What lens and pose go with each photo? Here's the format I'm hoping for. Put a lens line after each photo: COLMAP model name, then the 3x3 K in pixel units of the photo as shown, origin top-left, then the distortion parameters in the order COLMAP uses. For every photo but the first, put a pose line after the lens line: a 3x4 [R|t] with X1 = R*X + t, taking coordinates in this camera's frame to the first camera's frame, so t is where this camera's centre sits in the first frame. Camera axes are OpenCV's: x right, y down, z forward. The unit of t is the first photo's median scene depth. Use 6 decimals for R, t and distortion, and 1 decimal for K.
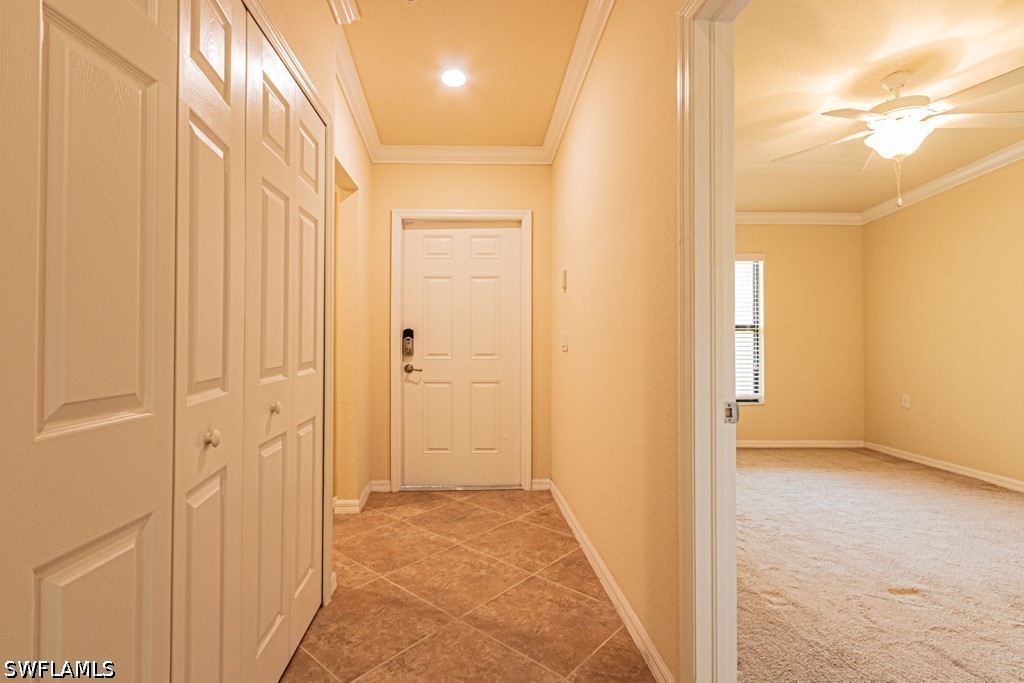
lens RADIAL K [[476.9, 0, 516.5], [0, 476.9, 336.2], [0, 0, 1]] dist [0.001155, 0.000337]
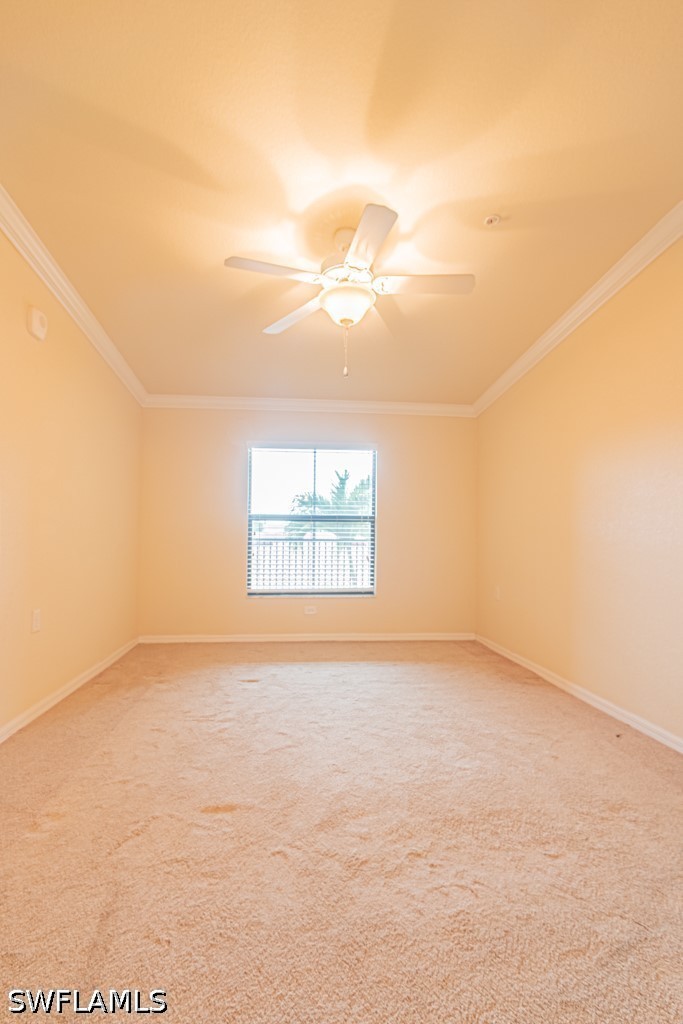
lens RADIAL K [[476.9, 0, 250.2], [0, 476.9, 526.6], [0, 0, 1]] dist [0.001155, 0.000337]
pose [[0.997954, 0.011242, 0.062941, 0.105733], [-0.010774, 0.999912, -0.007766, 0.004866], [-0.063023, 0.007072, 0.997987, 0.018860]]
